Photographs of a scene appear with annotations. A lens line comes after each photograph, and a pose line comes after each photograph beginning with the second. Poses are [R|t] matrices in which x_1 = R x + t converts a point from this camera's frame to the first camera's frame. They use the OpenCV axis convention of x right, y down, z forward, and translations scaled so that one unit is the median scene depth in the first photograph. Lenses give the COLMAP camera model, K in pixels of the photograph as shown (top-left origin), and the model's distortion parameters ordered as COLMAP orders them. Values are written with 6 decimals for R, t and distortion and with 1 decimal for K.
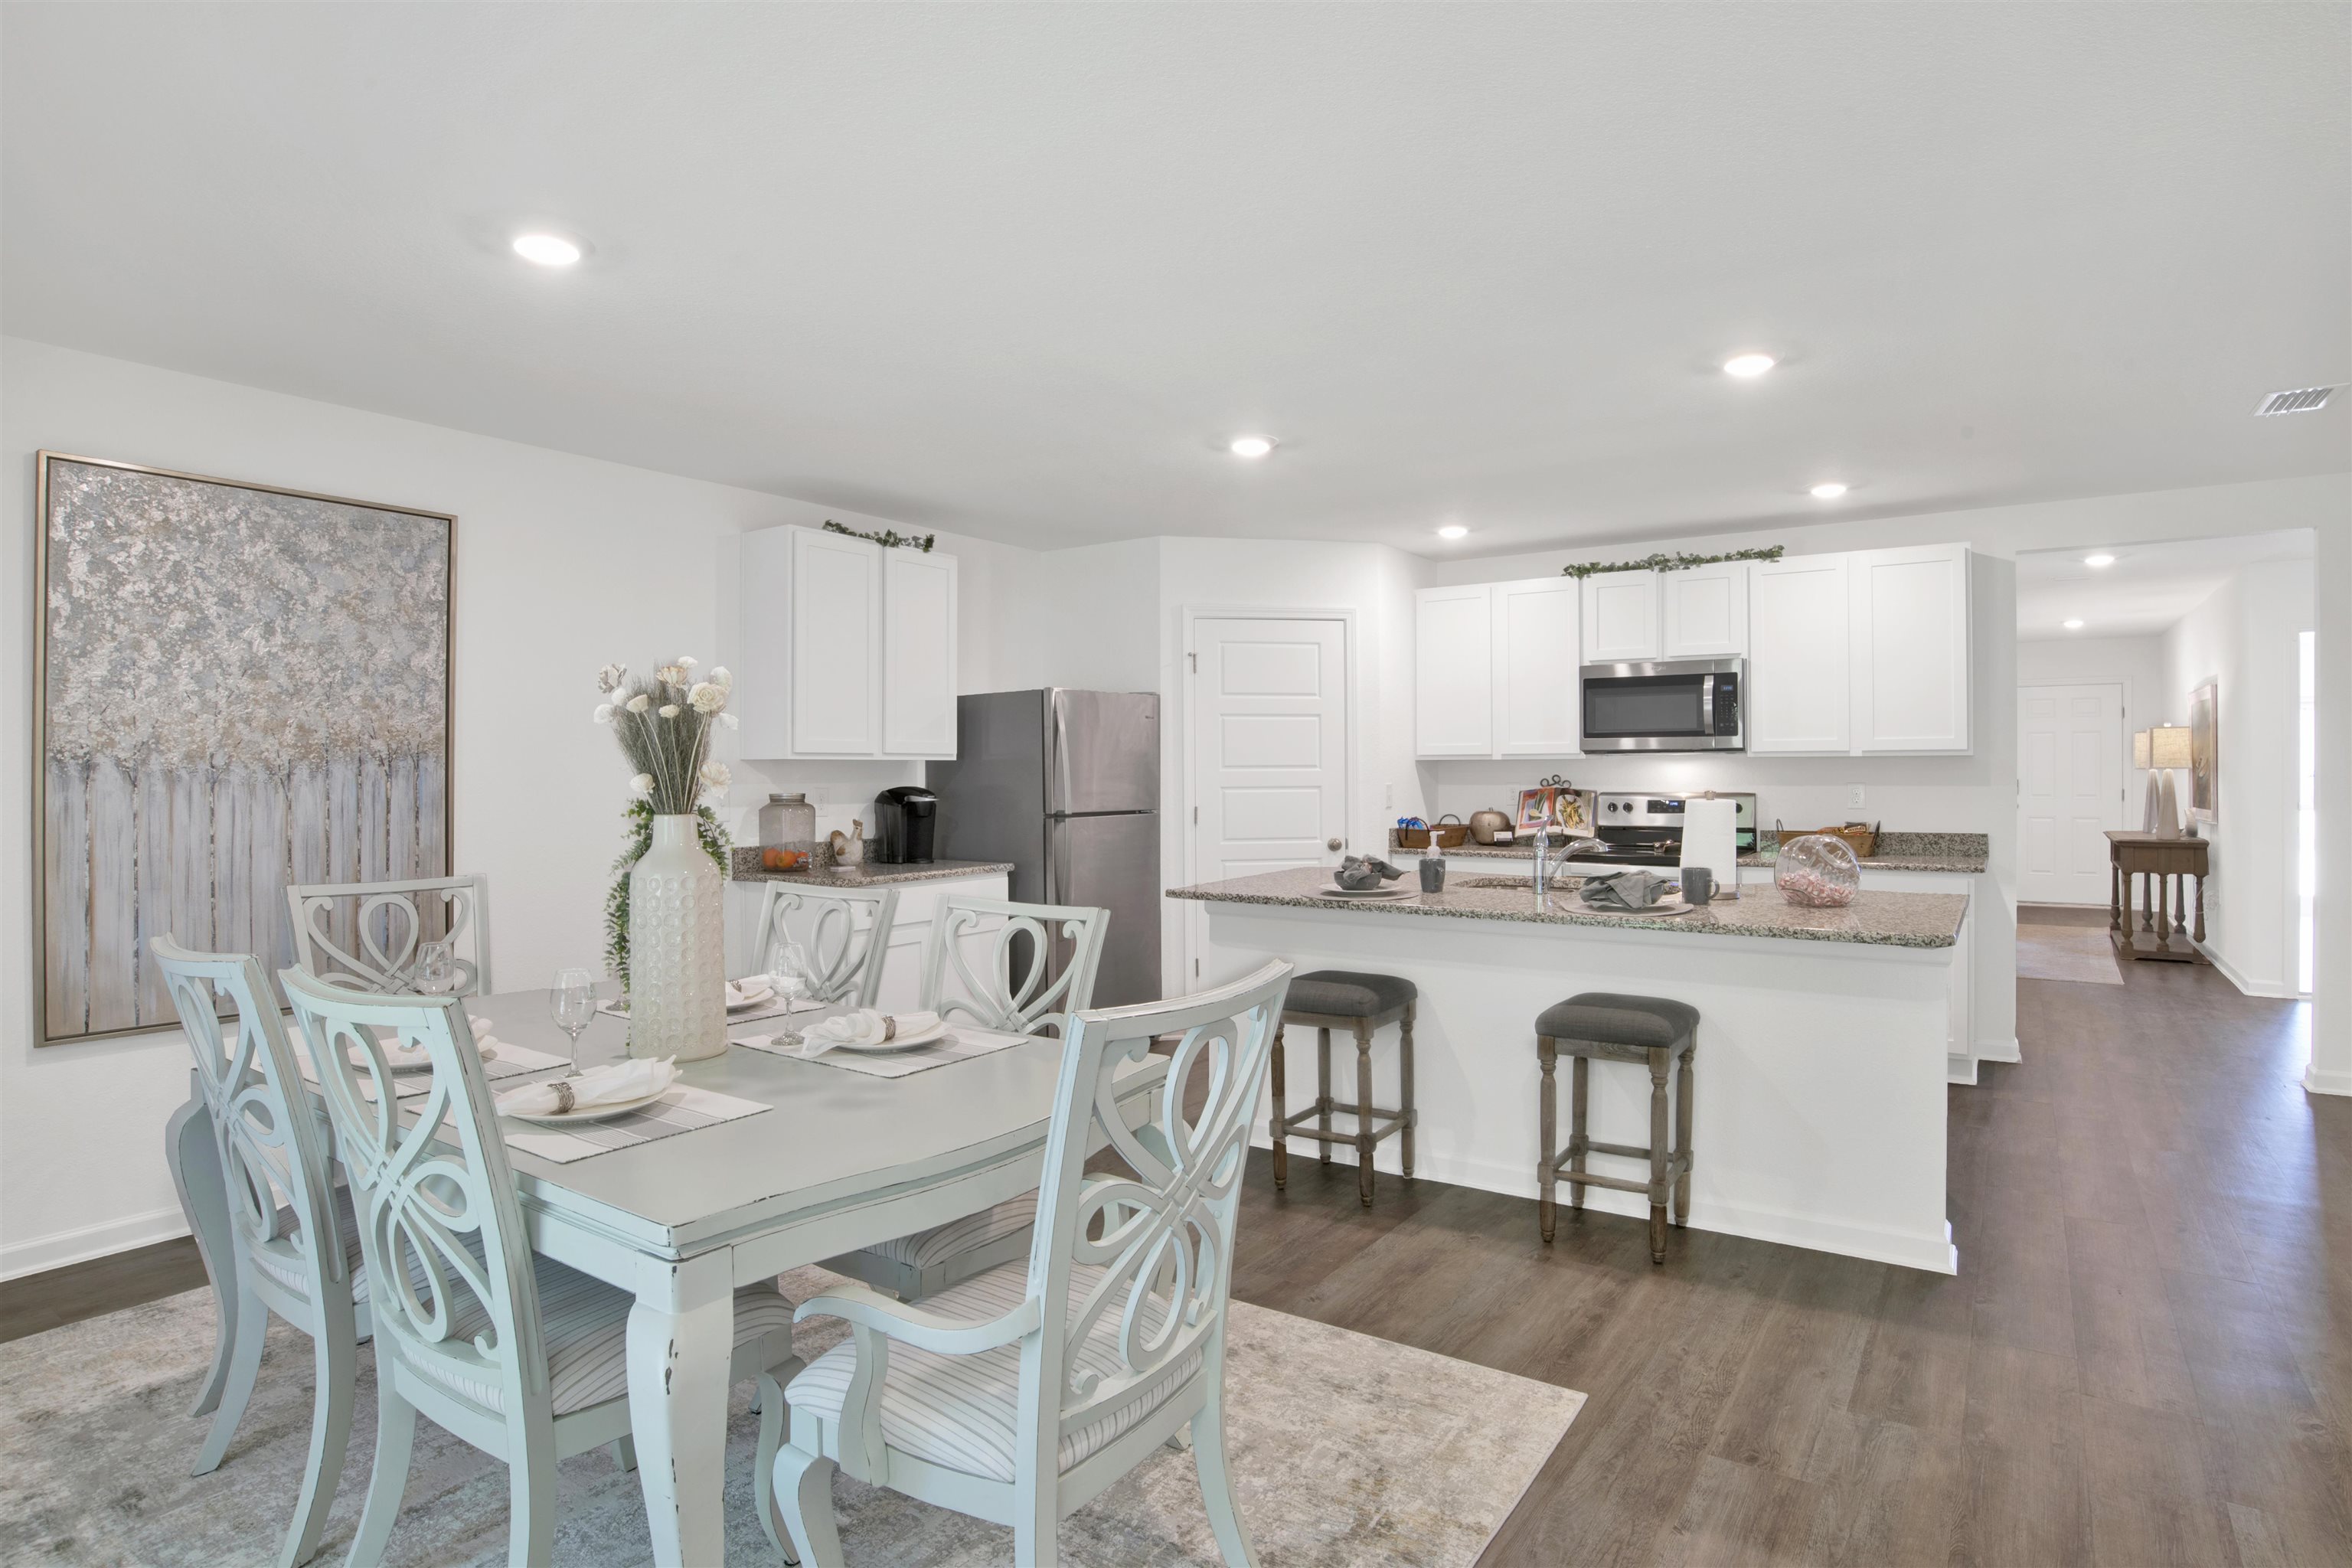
lens RADIAL K [[1226.6, 0, 1165.2], [0, 1226.6, 772.6], [0, 0, 1]] dist [-0.072499, 0.022831]
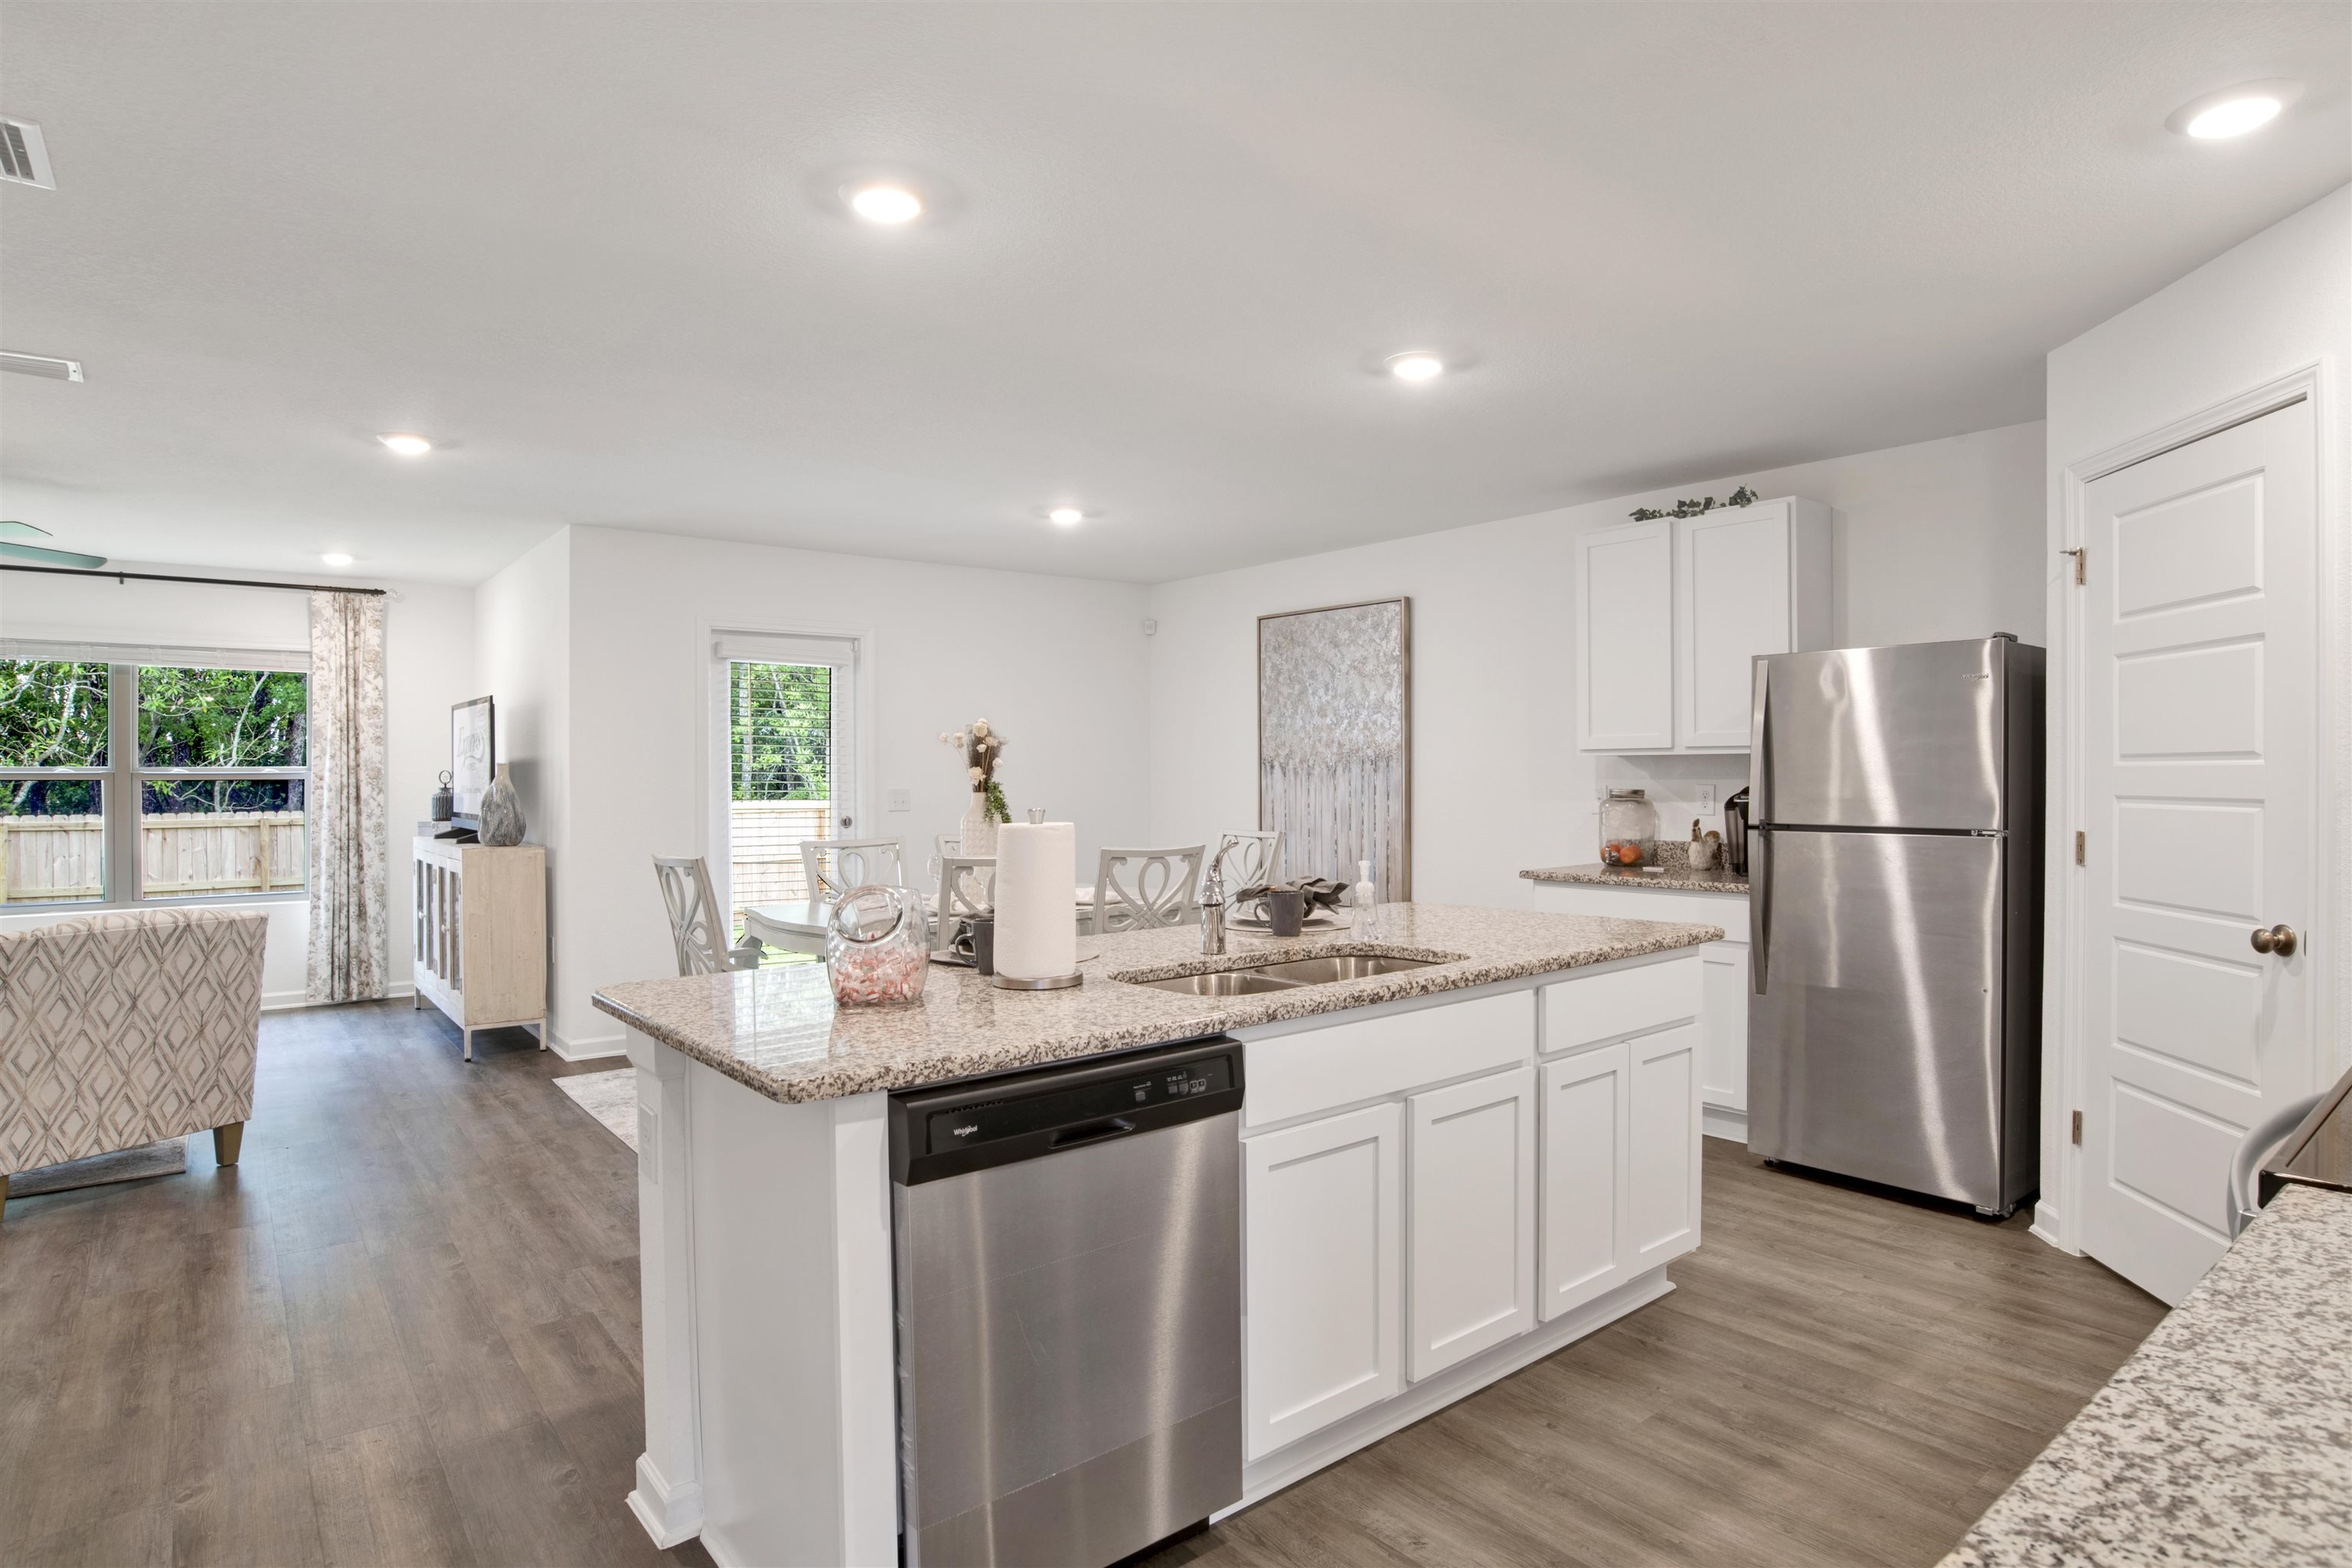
lens RADIAL K [[1237.0, 0, 1164.1], [0, 1237.0, 809.4], [0, 0, 1]] dist [-0.059119, 0.016566]
pose [[-0.264857, 0.033651, -0.963700, 0.751832], [0.005843, 0.999429, 0.033293, -0.002289], [0.964270, 0.003187, -0.264903, 0.865611]]
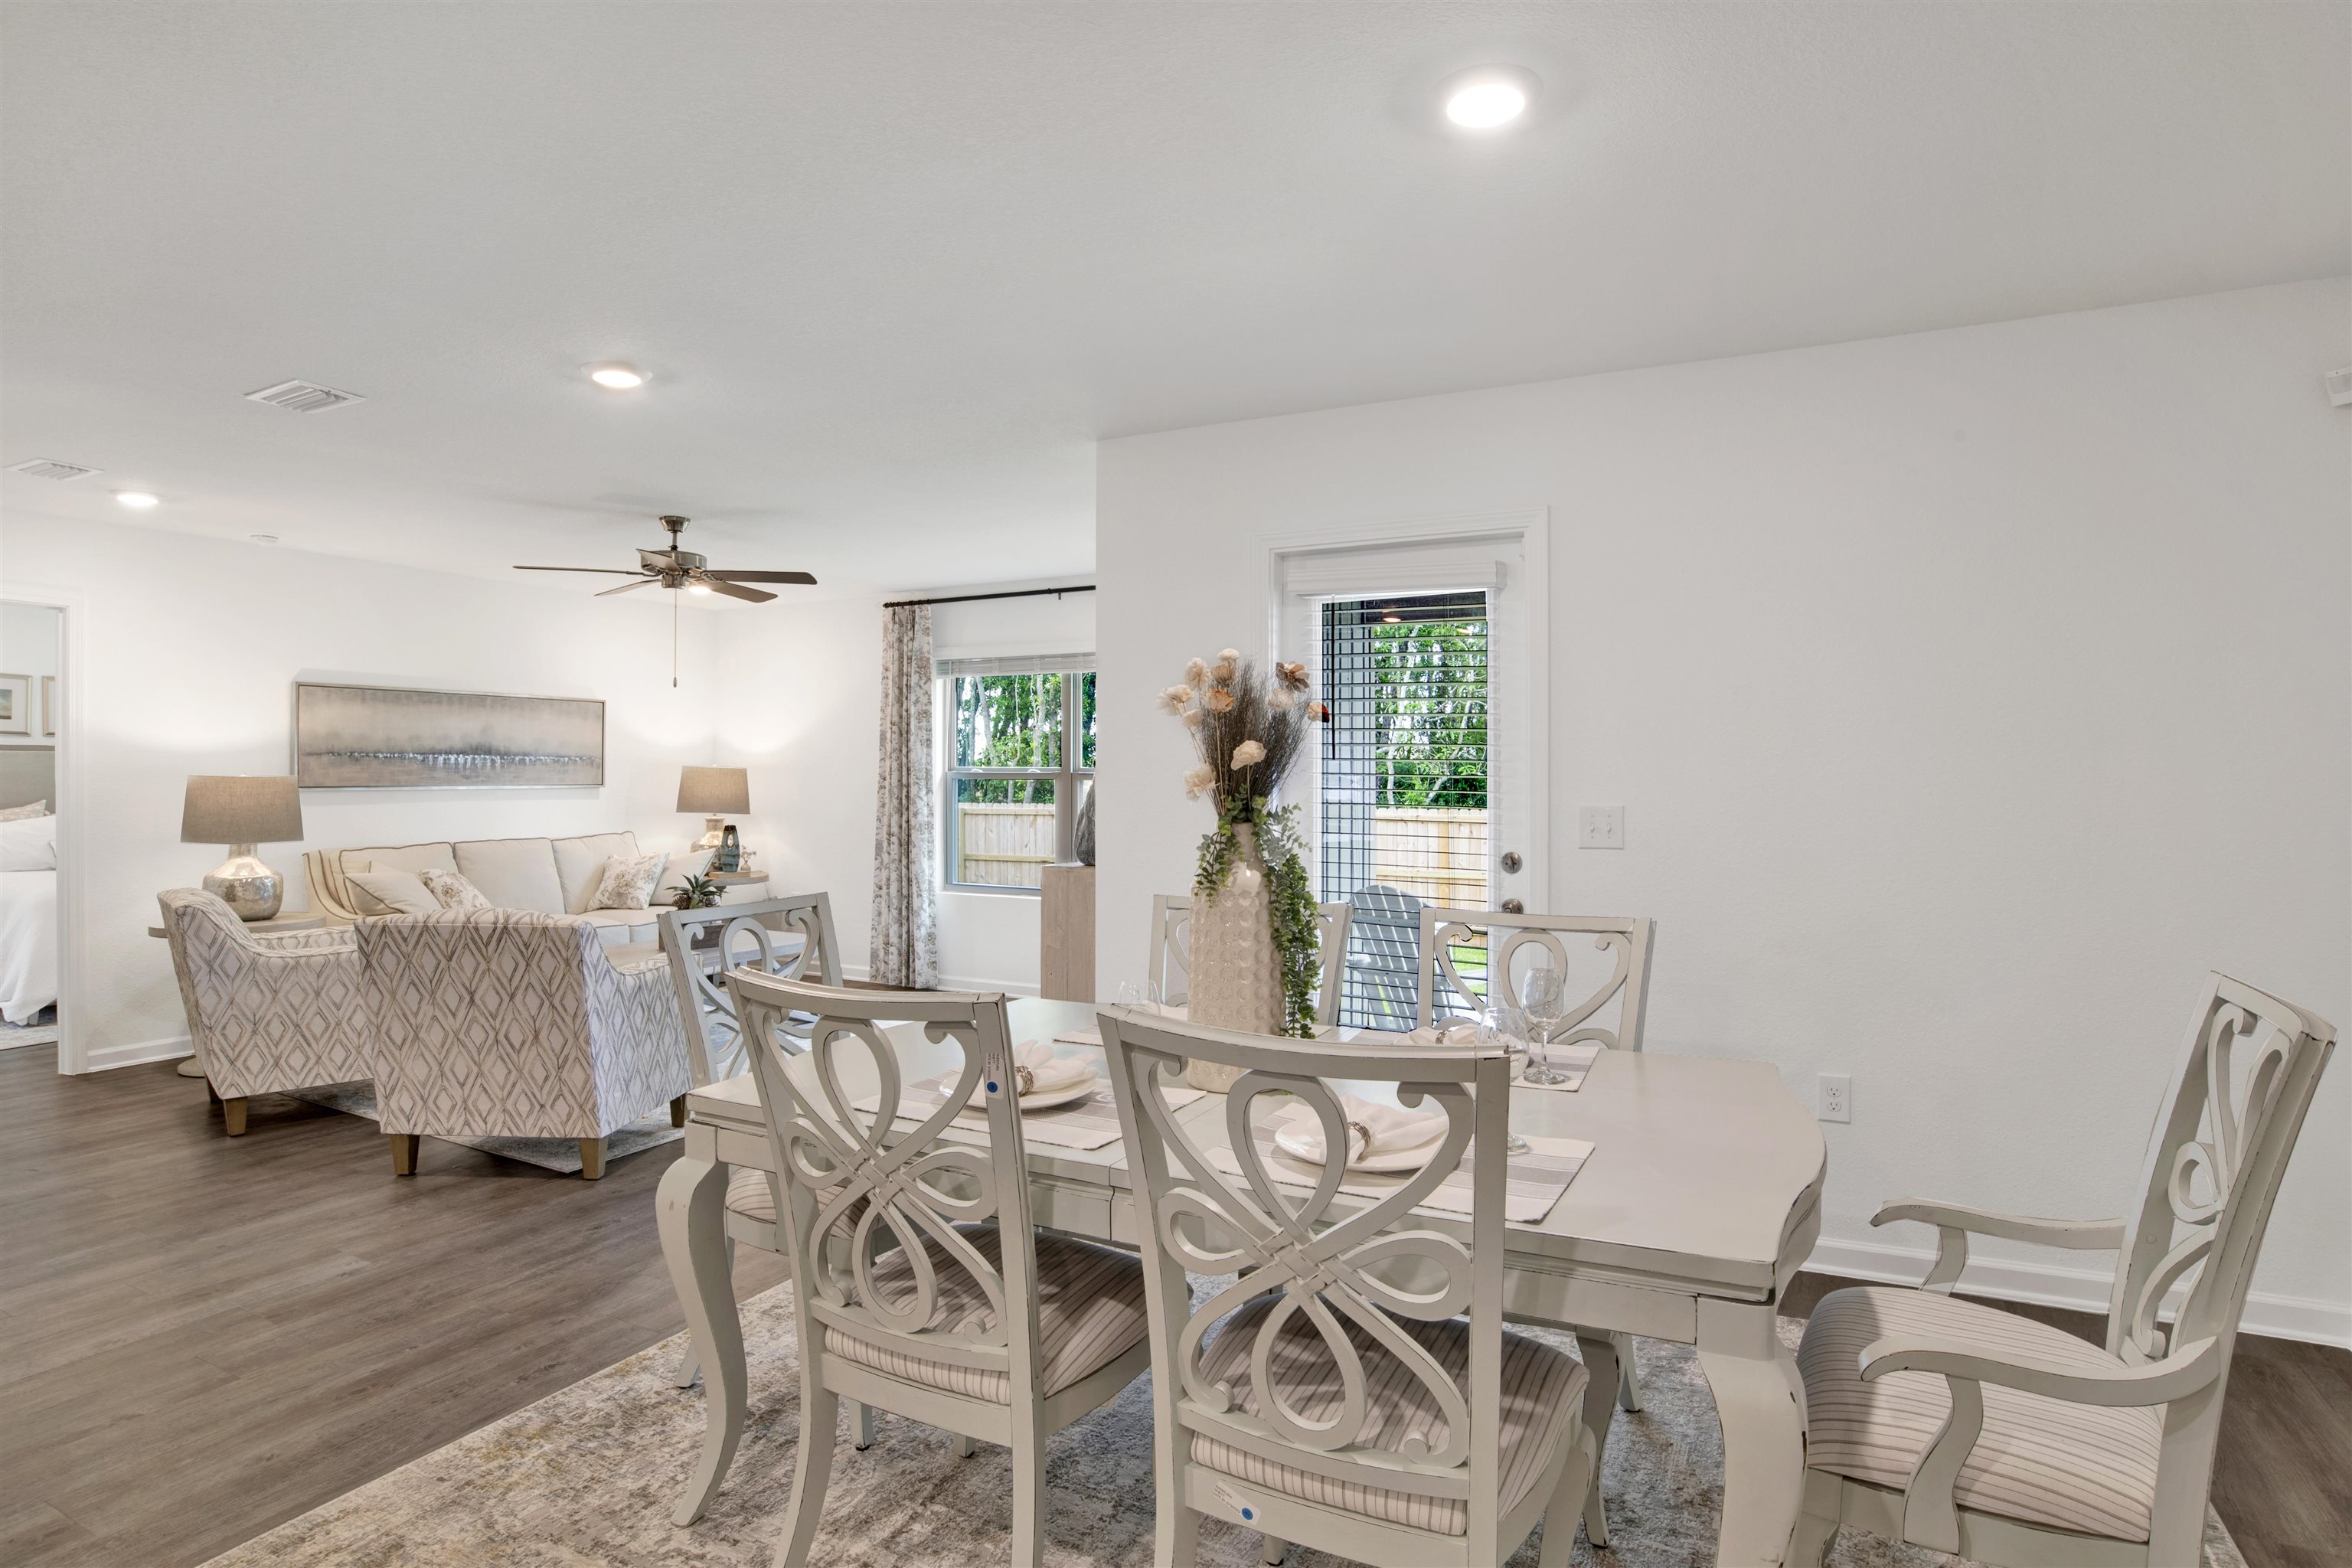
lens RADIAL K [[1226.6, 0, 1206.4], [0, 1226.6, 776.5], [0, 0, 1]] dist [-0.072499, 0.022831]
pose [[-0.990195, 0.003938, -0.139639, -0.107923], [0.004257, 0.999989, -0.001983, 0.001011], [0.139630, -0.002558, -0.990200, 0.873024]]
